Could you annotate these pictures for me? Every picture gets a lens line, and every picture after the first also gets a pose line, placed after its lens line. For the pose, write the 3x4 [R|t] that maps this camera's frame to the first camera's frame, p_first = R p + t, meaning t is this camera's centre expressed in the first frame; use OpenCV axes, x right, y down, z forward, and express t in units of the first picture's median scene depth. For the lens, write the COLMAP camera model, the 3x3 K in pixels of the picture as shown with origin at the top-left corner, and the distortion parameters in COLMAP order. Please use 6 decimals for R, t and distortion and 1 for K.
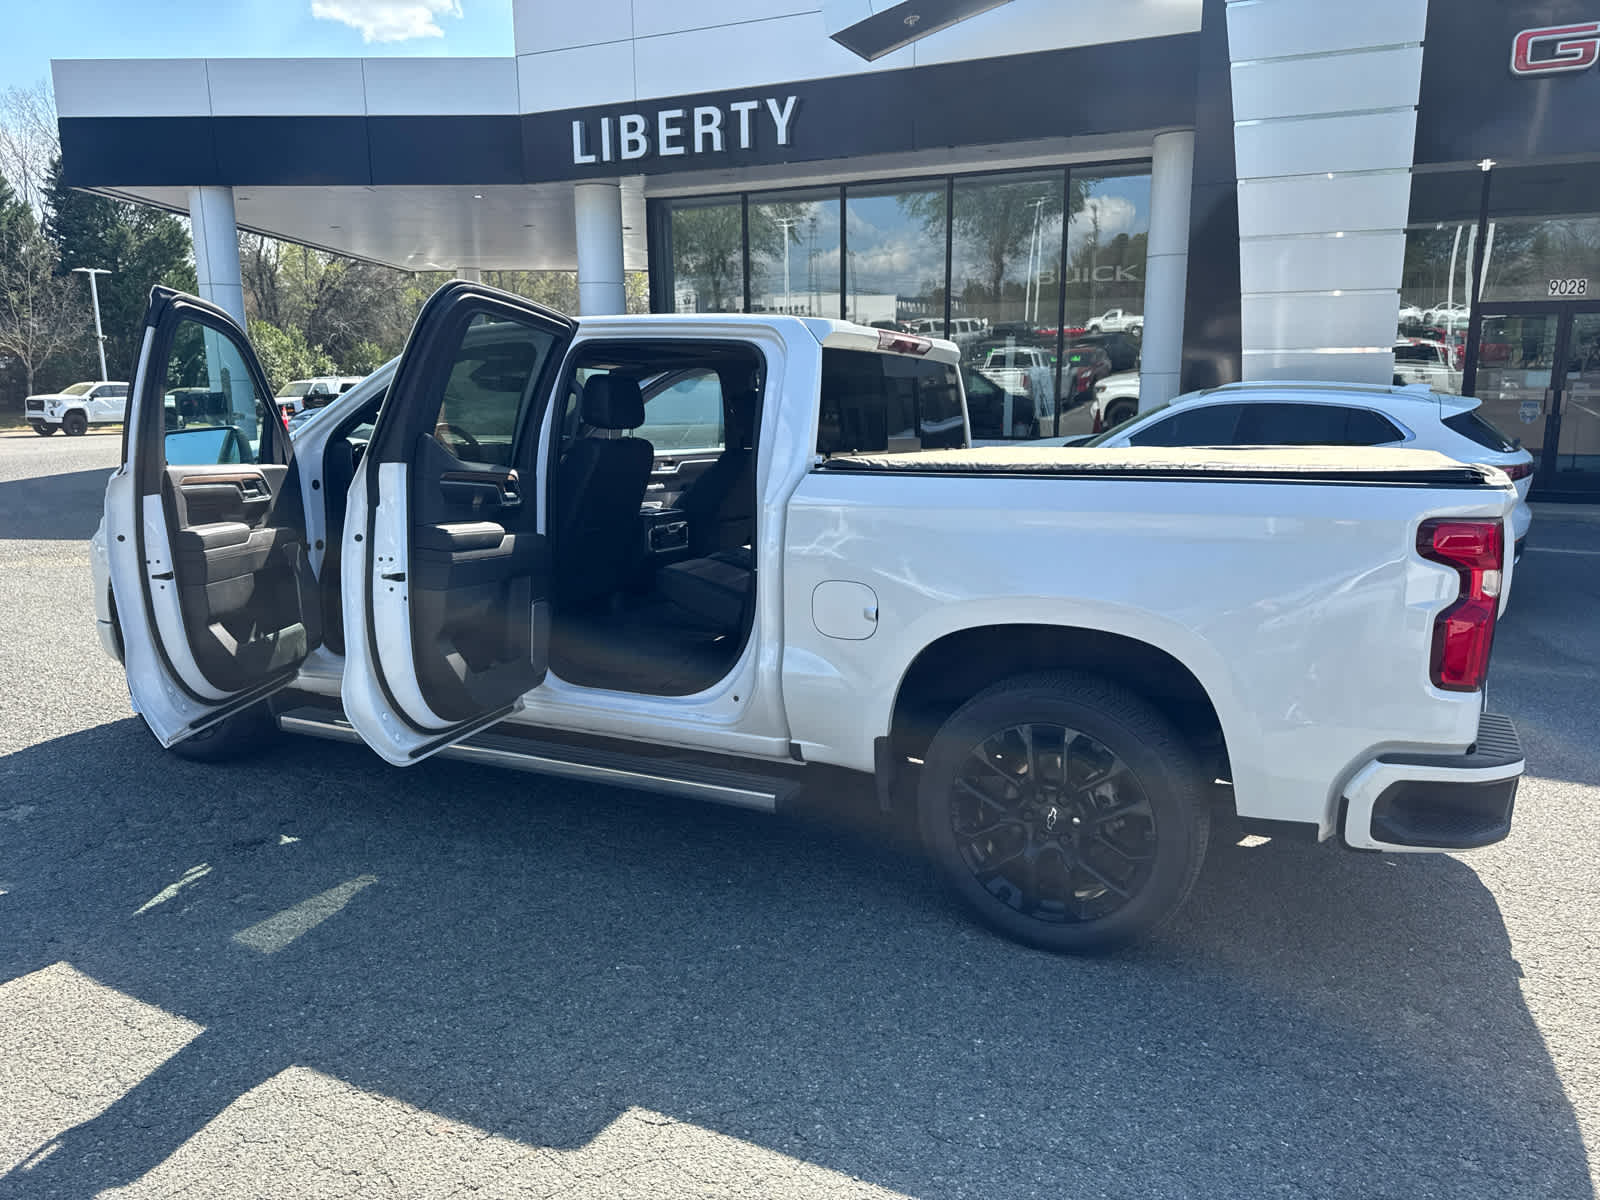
lens RADIAL K [[1135.1, 0, 813.9], [0, 1135.1, 595.4], [0, 0, 1]] dist [0.035124, -0.041111]
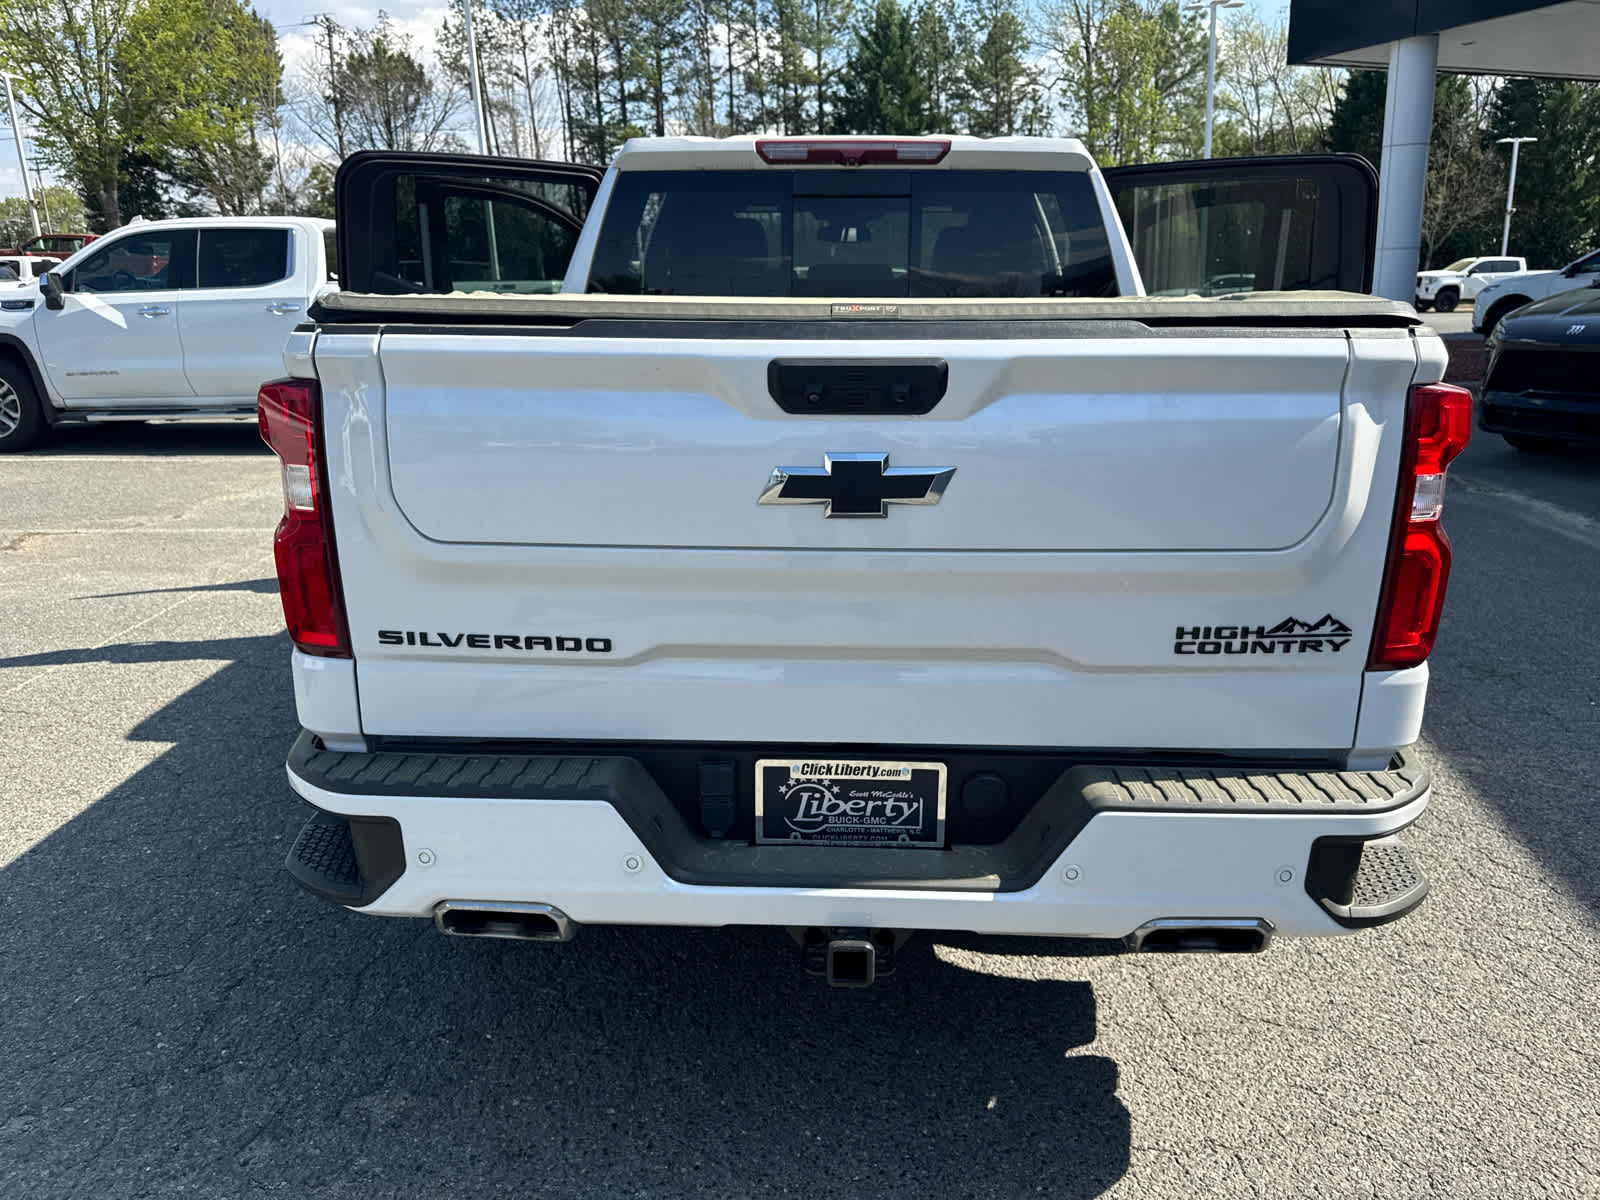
lens RADIAL K [[1135.1, 0, 804.3], [0, 1135.1, 595.0], [0, 0, 1]] dist [0.035124, -0.041111]
pose [[0.399905, 0.233583, -0.886293, 0.249209], [-0.144530, 0.970954, 0.190682, -0.020706], [0.905089, 0.051841, 0.422049, 0.199643]]
